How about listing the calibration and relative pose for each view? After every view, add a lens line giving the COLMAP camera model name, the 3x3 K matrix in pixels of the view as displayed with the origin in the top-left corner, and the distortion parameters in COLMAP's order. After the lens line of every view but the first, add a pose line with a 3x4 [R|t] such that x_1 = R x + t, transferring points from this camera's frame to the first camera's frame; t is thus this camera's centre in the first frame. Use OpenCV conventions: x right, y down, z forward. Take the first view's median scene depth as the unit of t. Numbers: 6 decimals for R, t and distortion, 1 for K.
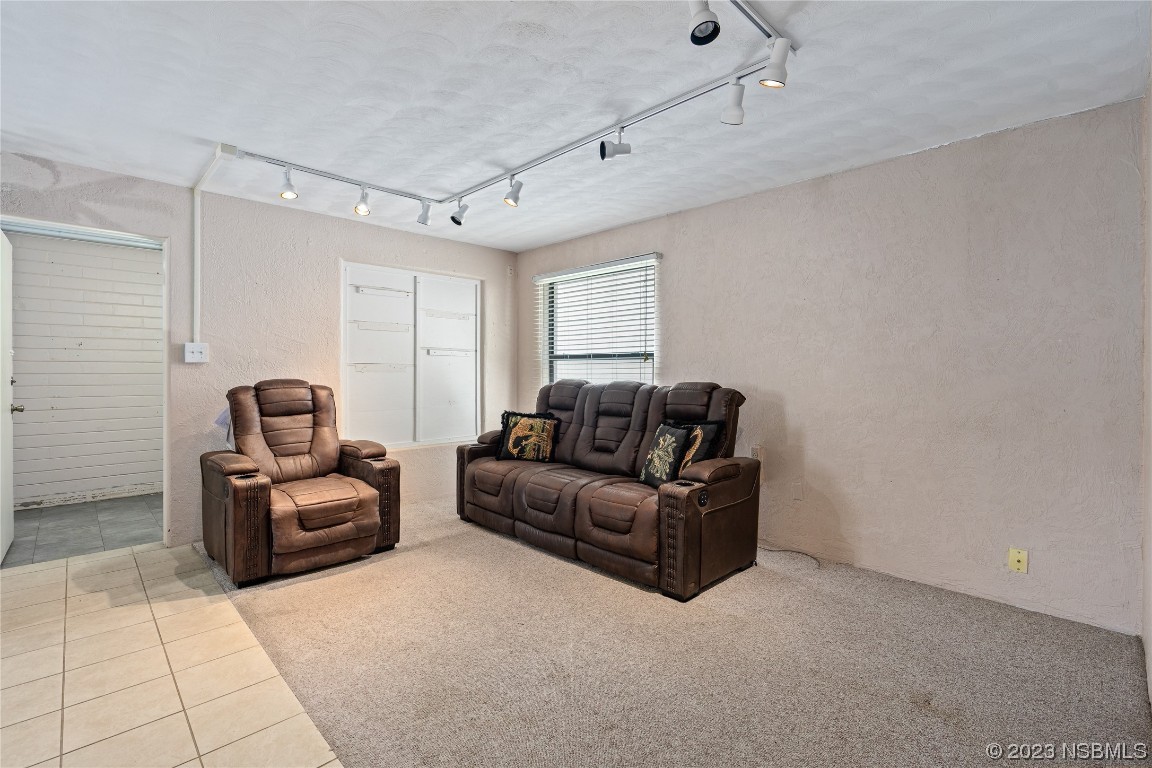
lens RADIAL K [[525.8, 0, 575.6], [0, 525.8, 380.5], [0, 0, 1]] dist [-0.025250, 0.001859]
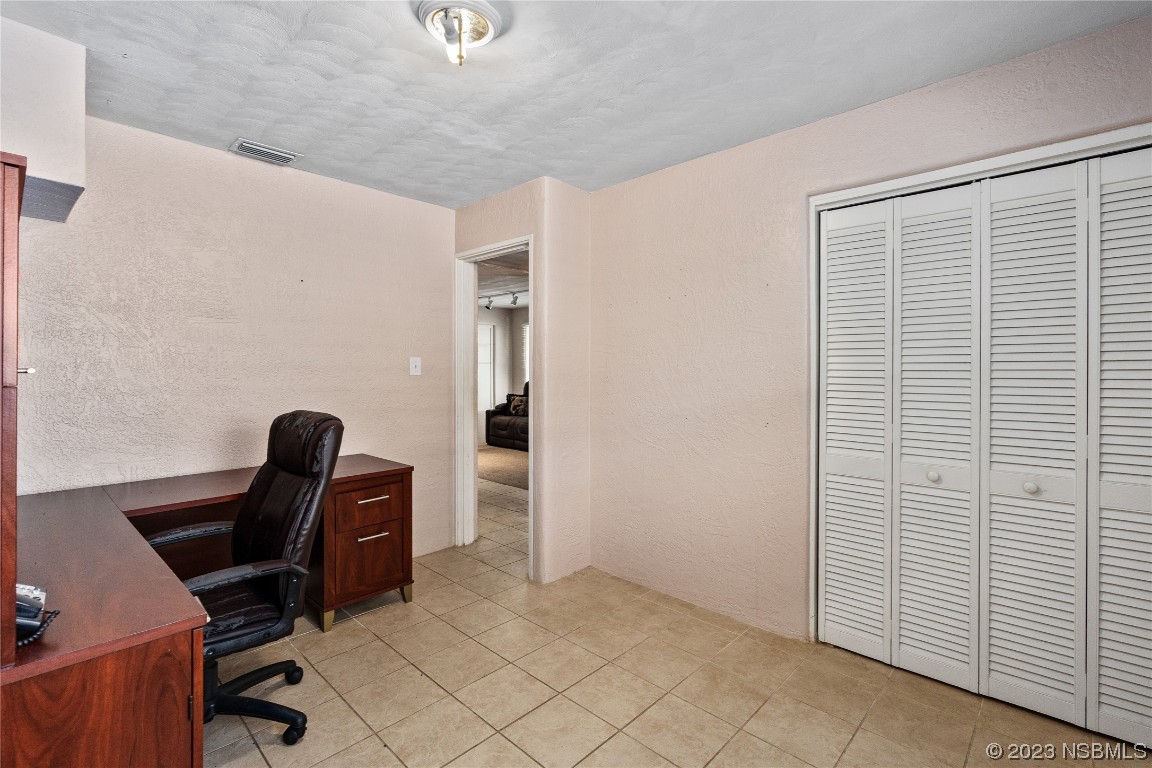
lens RADIAL K [[525.8, 0, 577.8], [0, 525.8, 377.8], [0, 0, 1]] dist [-0.025250, 0.001859]
pose [[0.999267, -0.003562, 0.038120, 0.064831], [0.003628, 0.999992, -0.001660, -0.000034], [-0.038114, 0.001797, 0.999272, -1.141242]]
